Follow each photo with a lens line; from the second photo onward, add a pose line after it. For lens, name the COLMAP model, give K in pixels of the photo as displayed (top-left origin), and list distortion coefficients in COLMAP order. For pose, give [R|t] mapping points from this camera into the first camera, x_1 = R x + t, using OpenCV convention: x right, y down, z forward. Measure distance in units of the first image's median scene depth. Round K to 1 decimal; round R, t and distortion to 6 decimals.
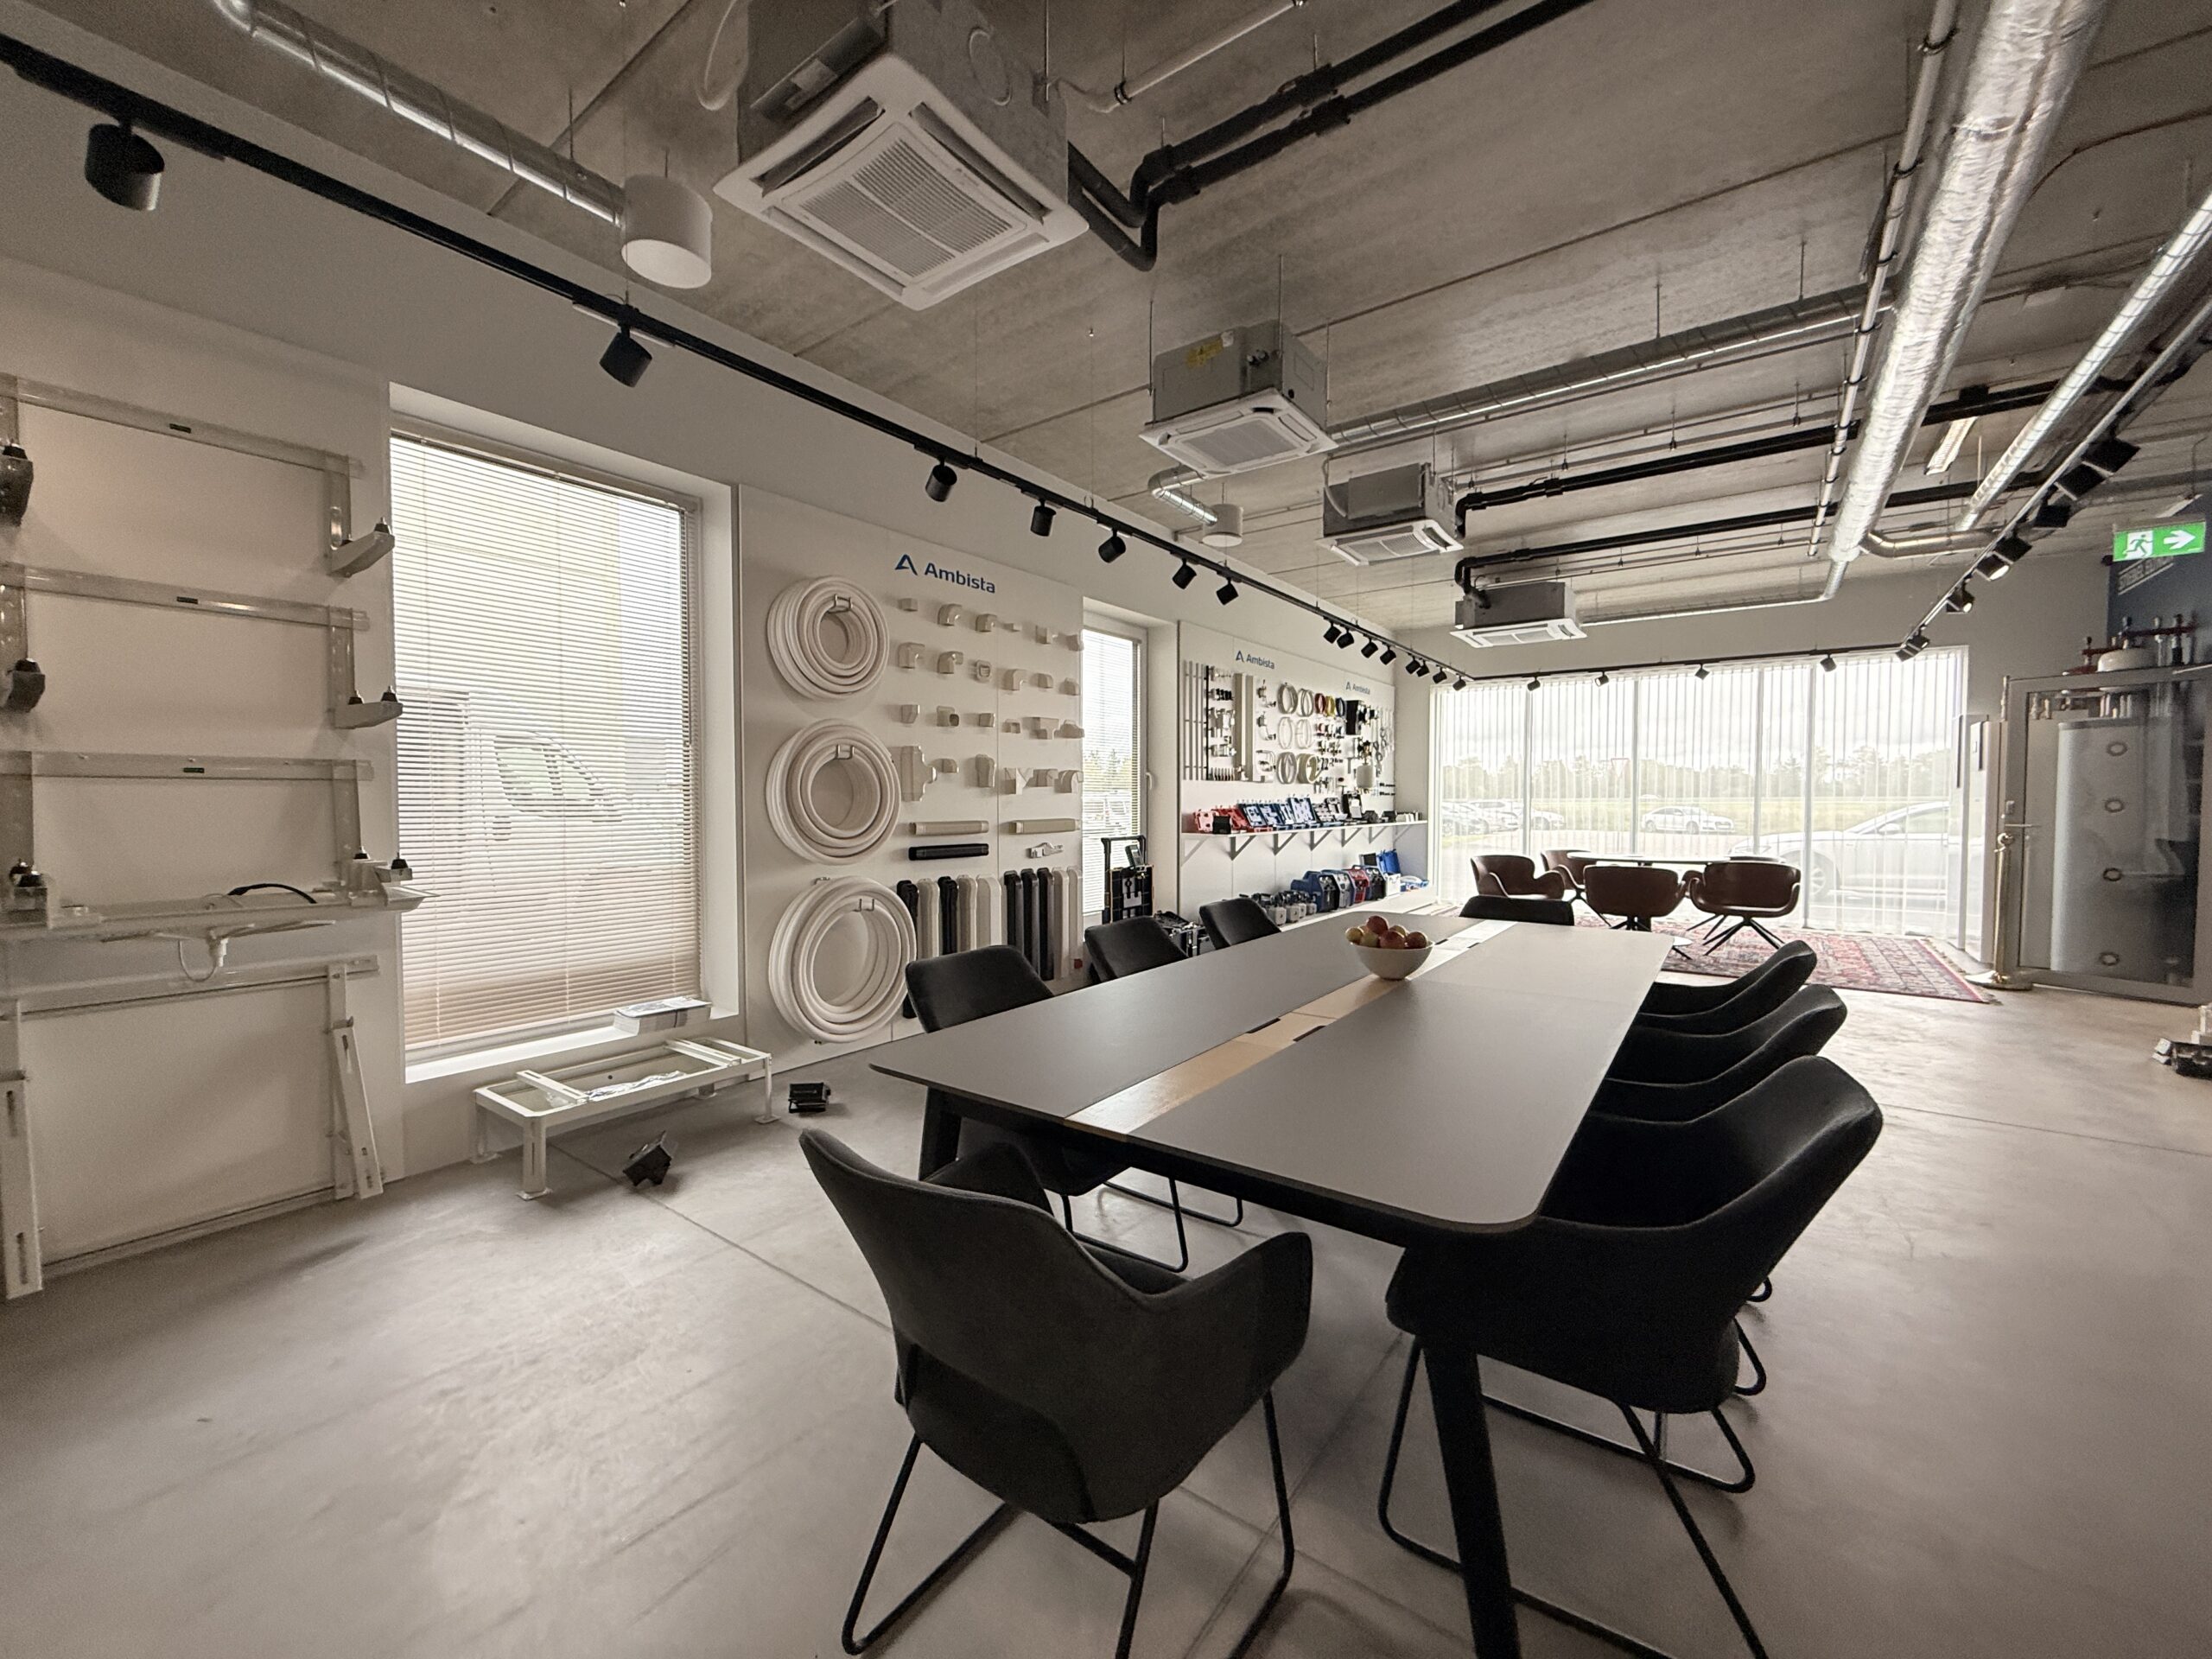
lens RADIAL K [[884.5, 0, 1098.3], [0, 884.5, 831.5], [0, 0, 1]] dist [-0.002228, 0.003421]
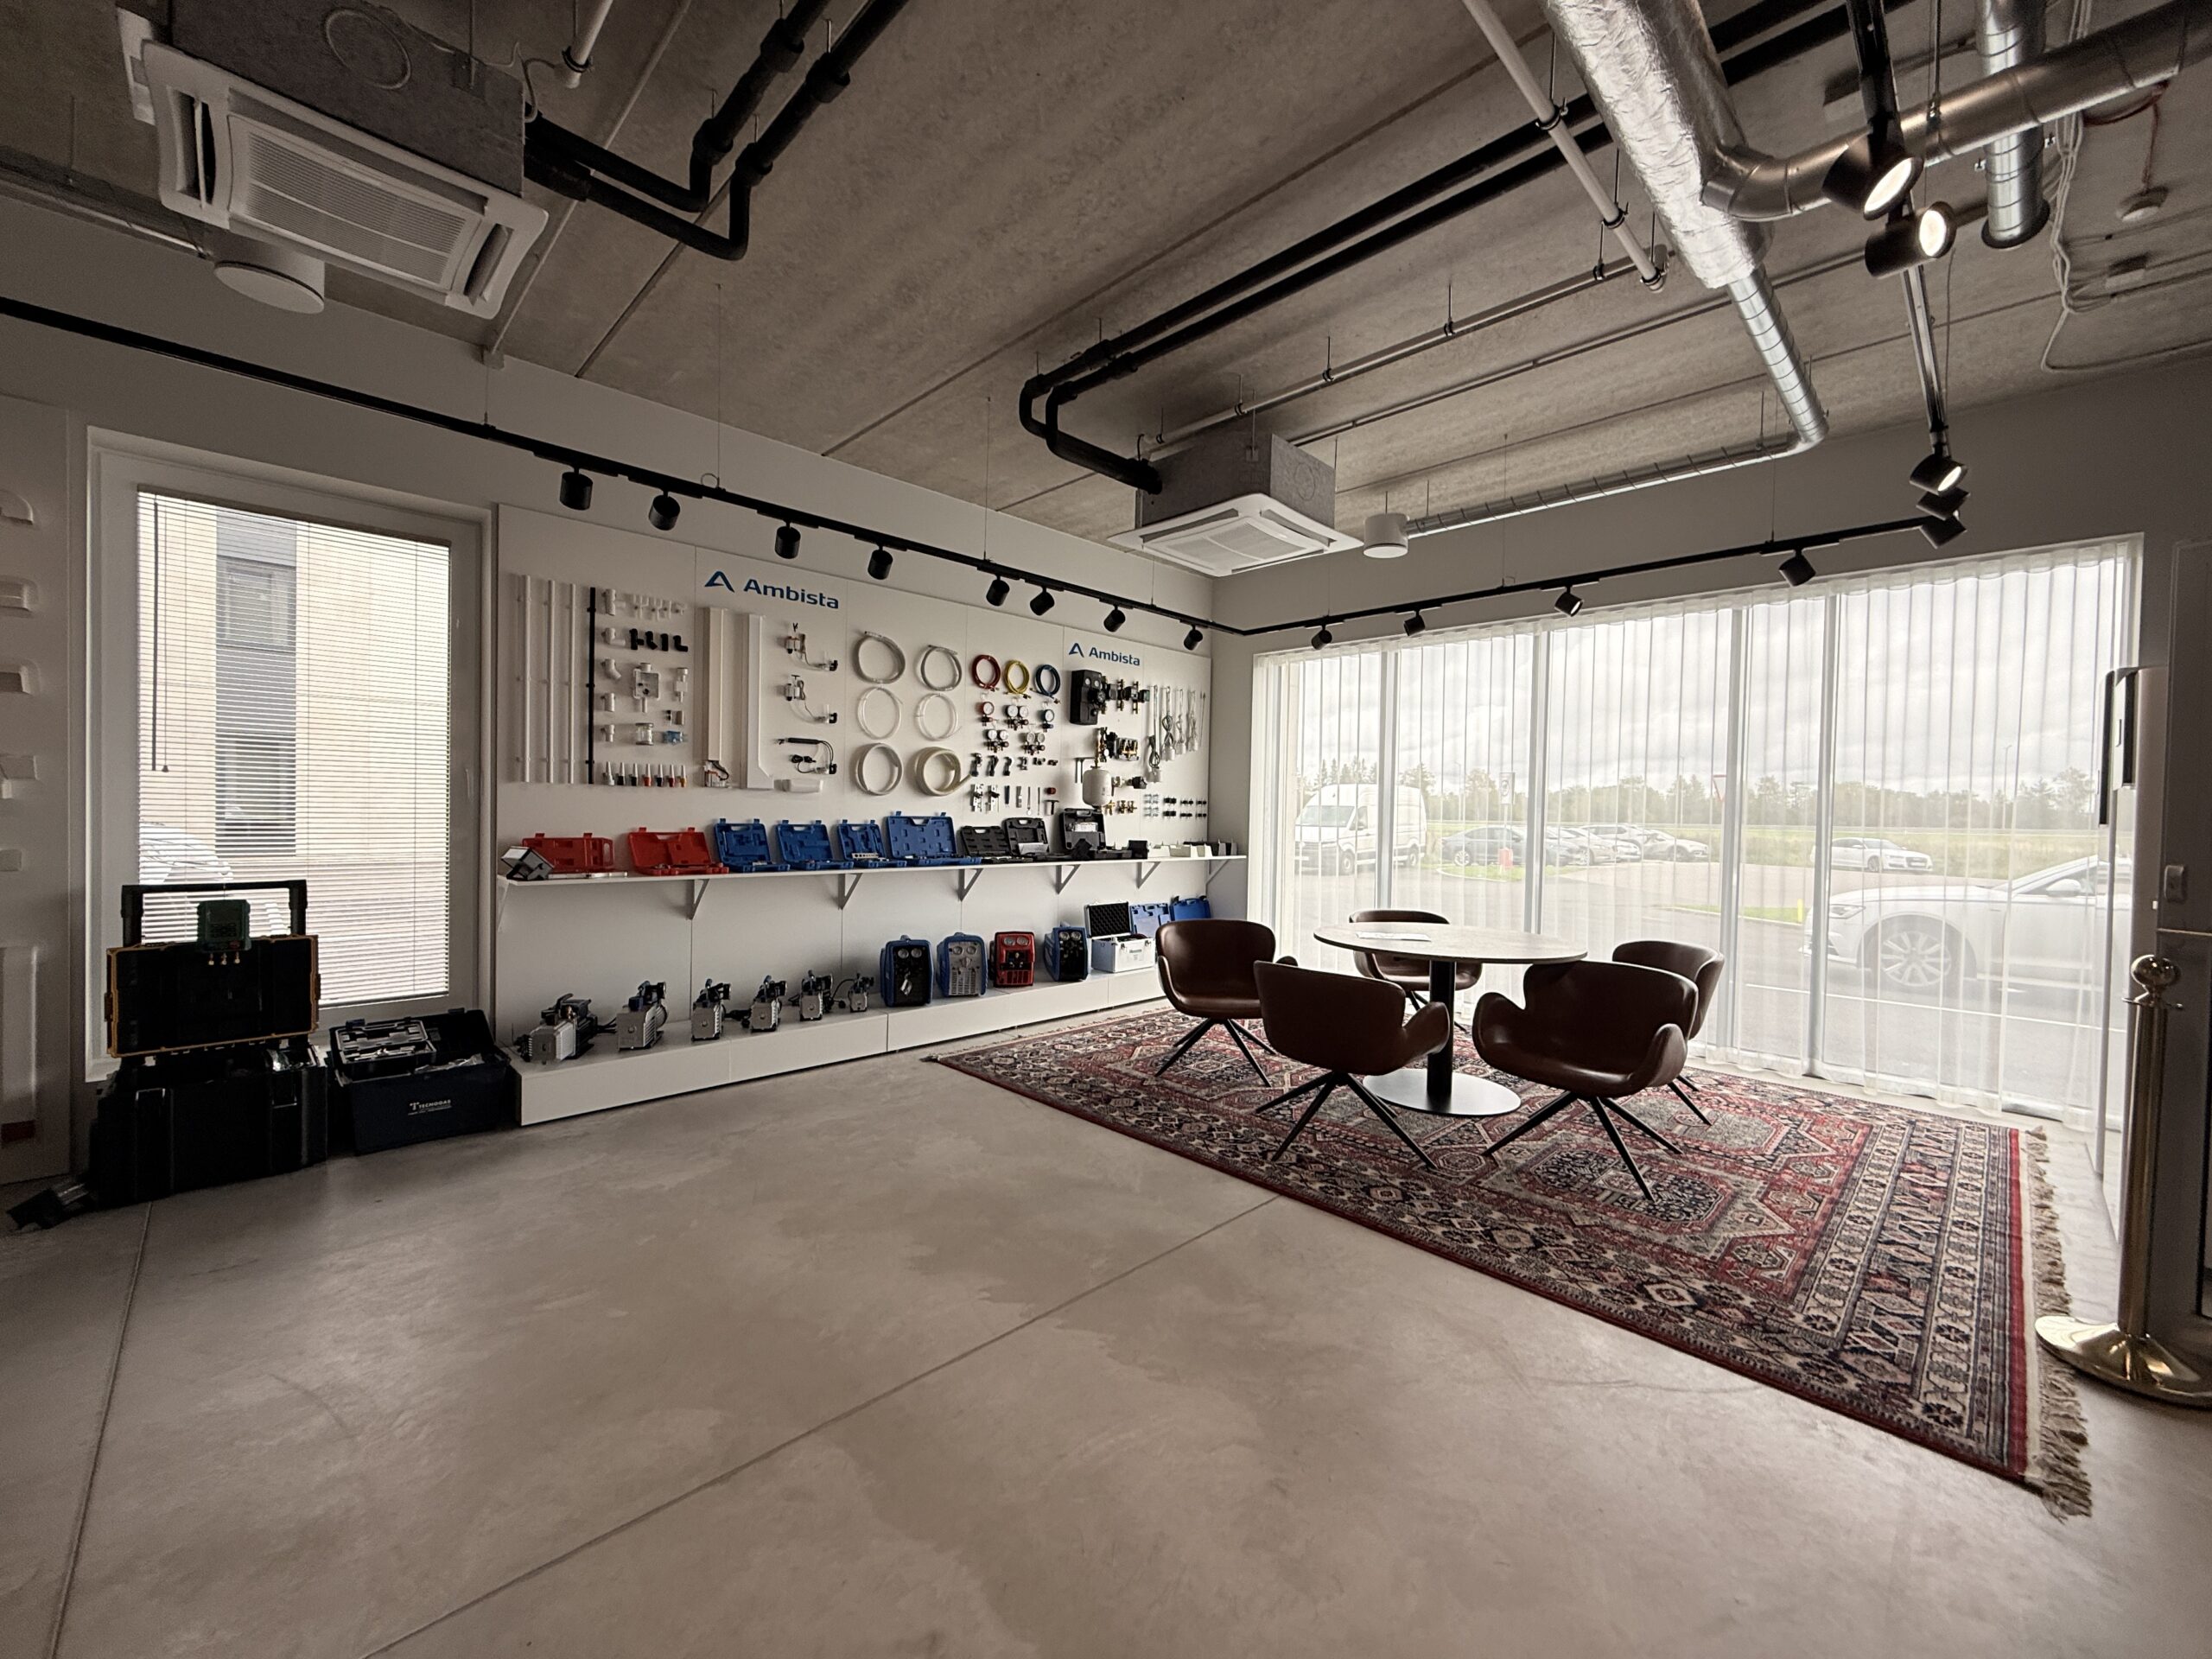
lens RADIAL K [[884.5, 0, 1105.0], [0, 884.5, 828.0], [0, 0, 1]] dist [-0.002228, 0.003421]
pose [[0.988145, 0.023106, -0.151776, 0.472707], [-0.026039, 0.999510, -0.017362, -0.024037], [0.151300, 0.021109, 0.988262, 0.412562]]
